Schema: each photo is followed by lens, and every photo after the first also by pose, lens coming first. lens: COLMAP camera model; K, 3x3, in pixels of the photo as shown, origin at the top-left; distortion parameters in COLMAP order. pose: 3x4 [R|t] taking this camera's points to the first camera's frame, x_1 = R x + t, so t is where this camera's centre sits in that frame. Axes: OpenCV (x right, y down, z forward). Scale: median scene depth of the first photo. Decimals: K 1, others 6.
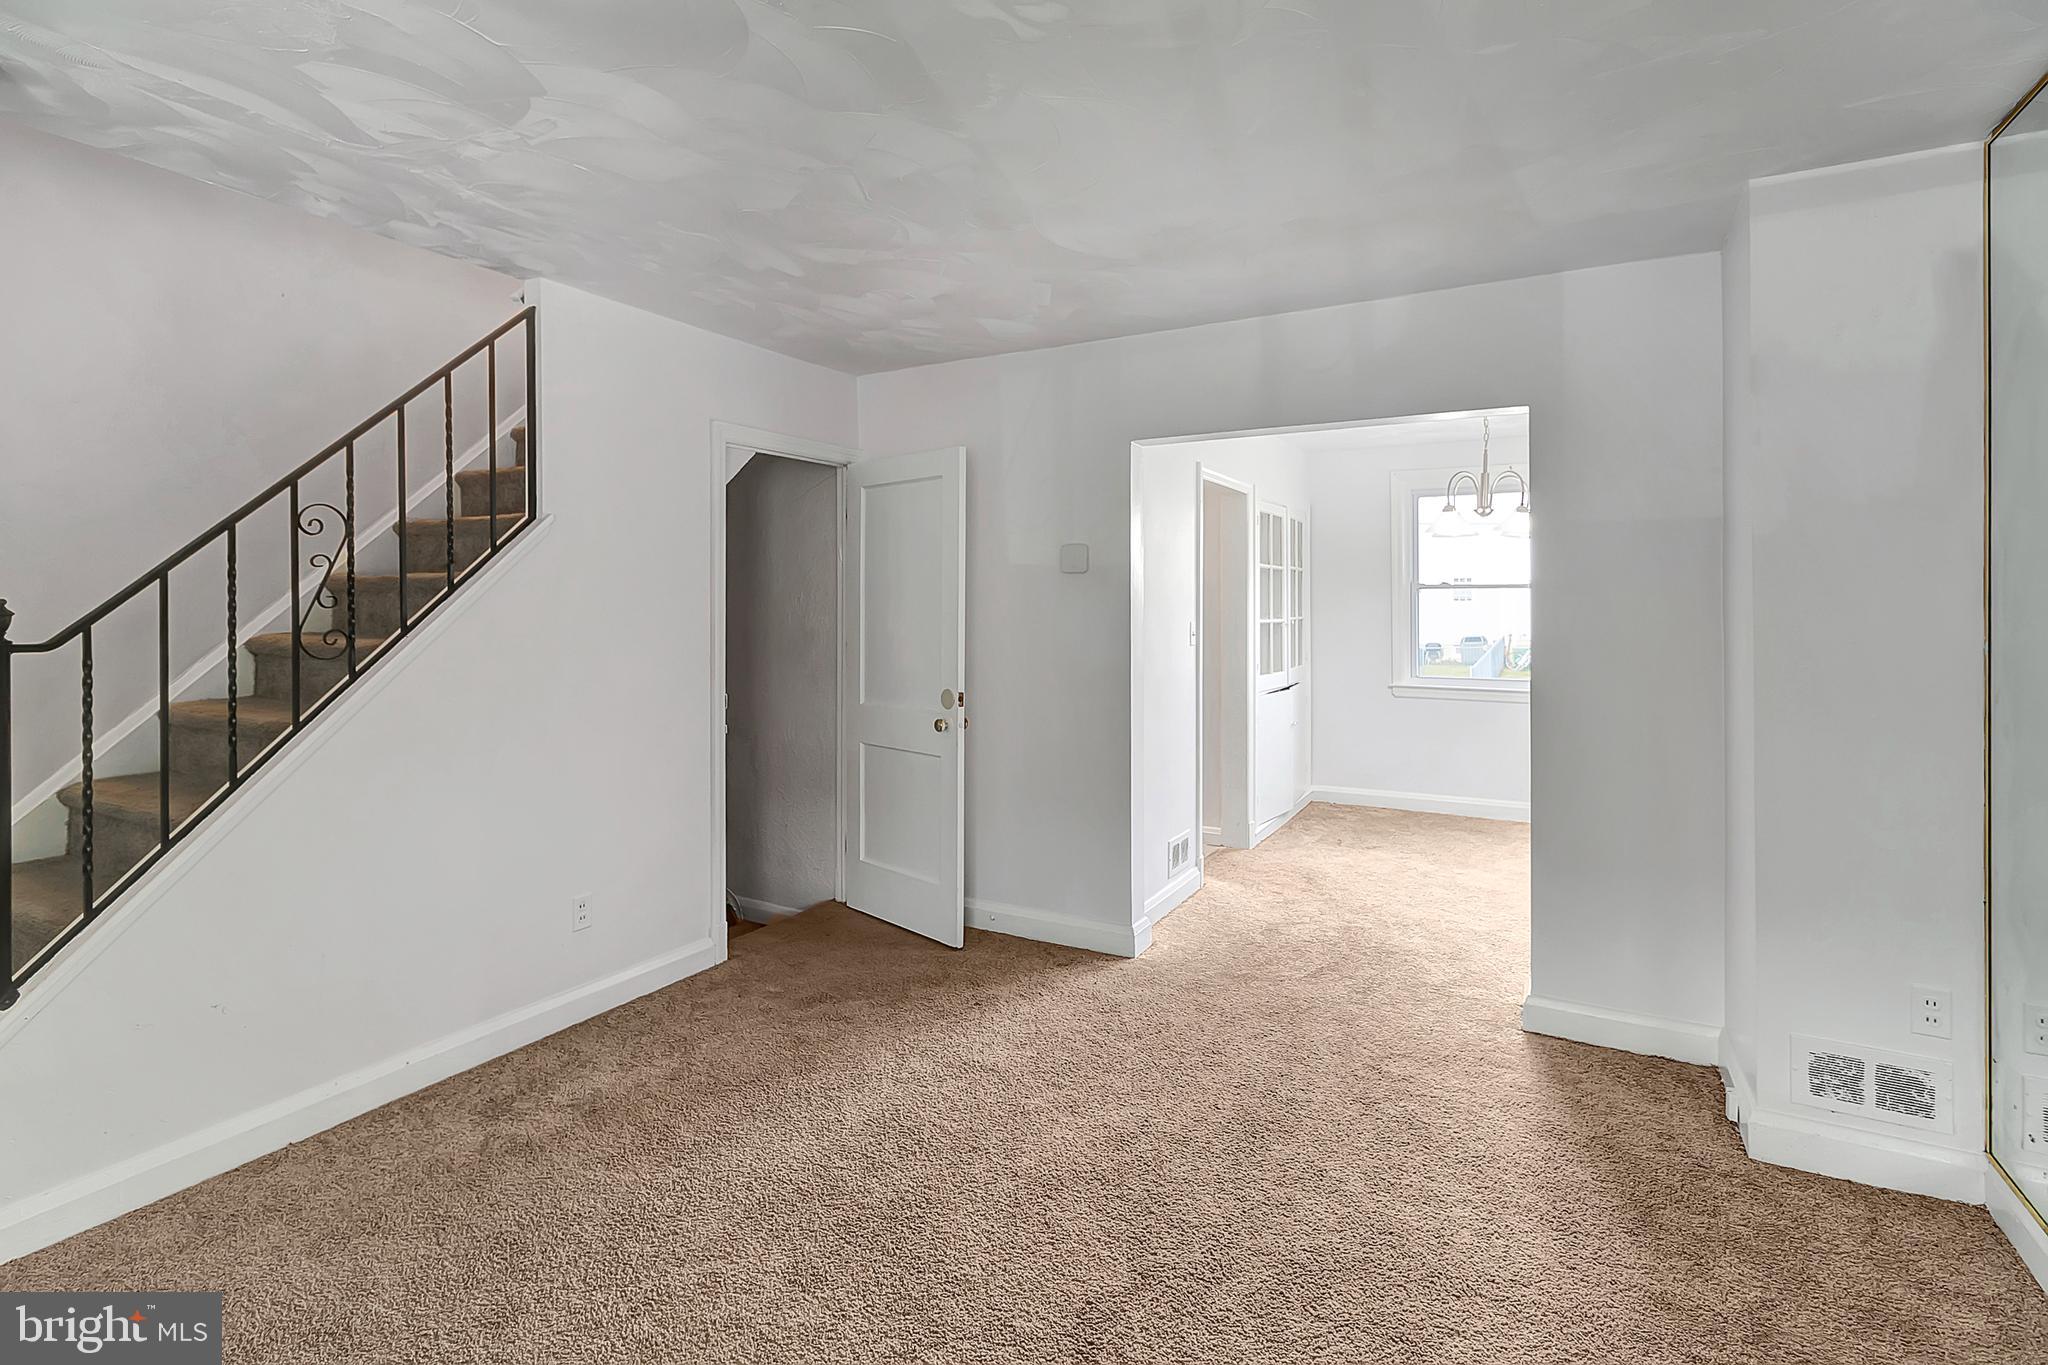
lens RADIAL K [[973.1, 0, 1029.5], [0, 973.1, 608.4], [0, 0, 1]] dist [-0.003853, -0.000229]
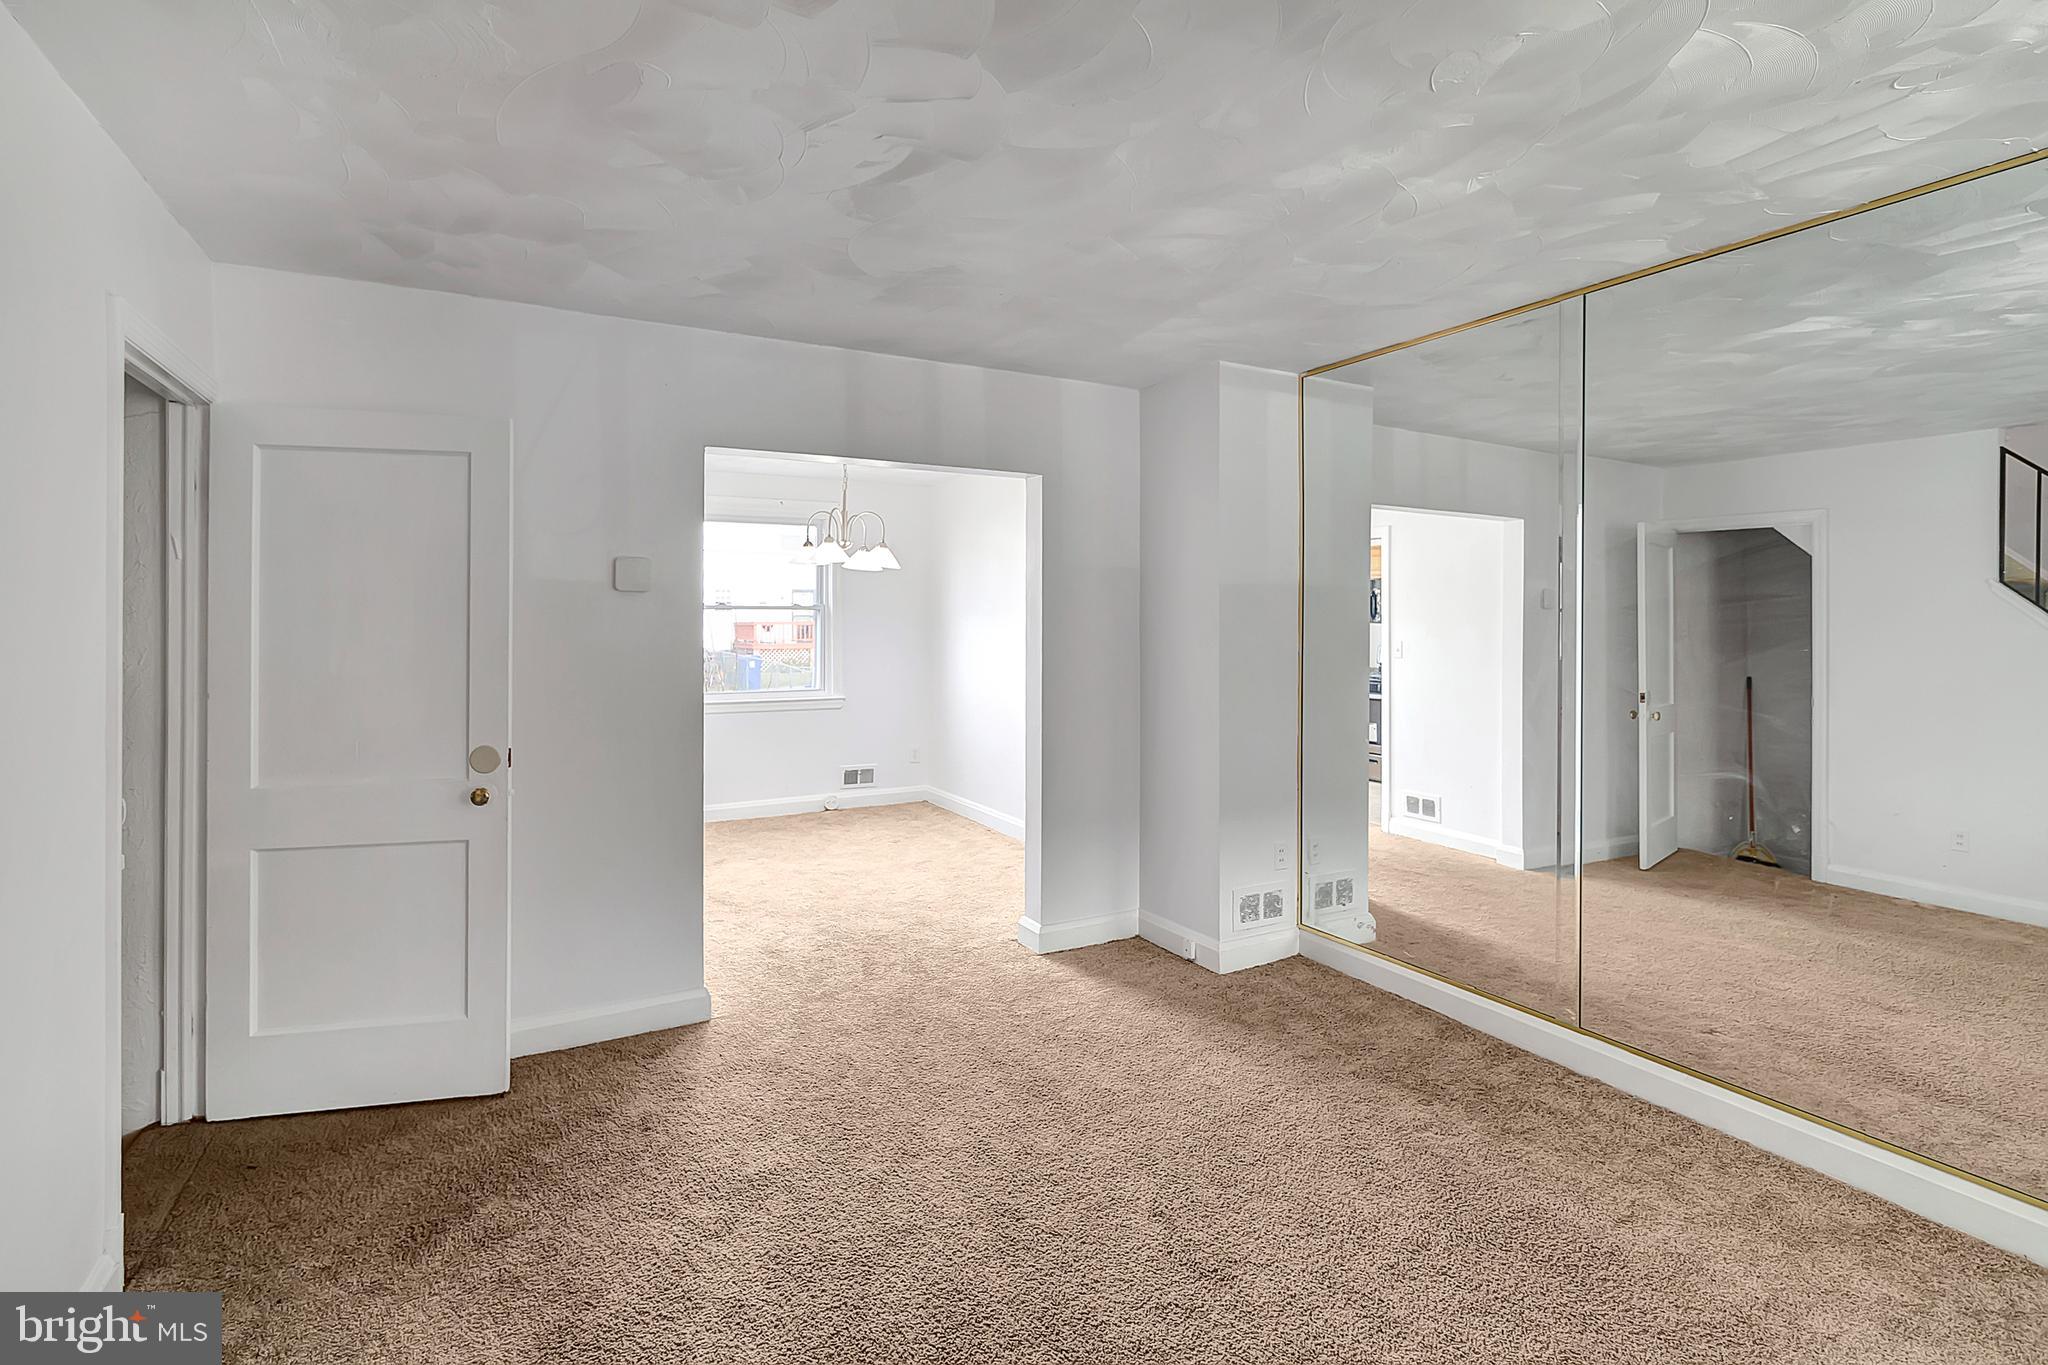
lens RADIAL K [[973.1, 0, 1029.5], [0, 973.1, 608.4], [0, 0, 1]] dist [-0.003853, -0.000229]
pose [[0.530317, 0.007185, 0.847769, -0.676511], [0.003269, 0.999939, -0.010519, -0.014947], [-0.847793, 0.008350, 0.530261, 0.363106]]
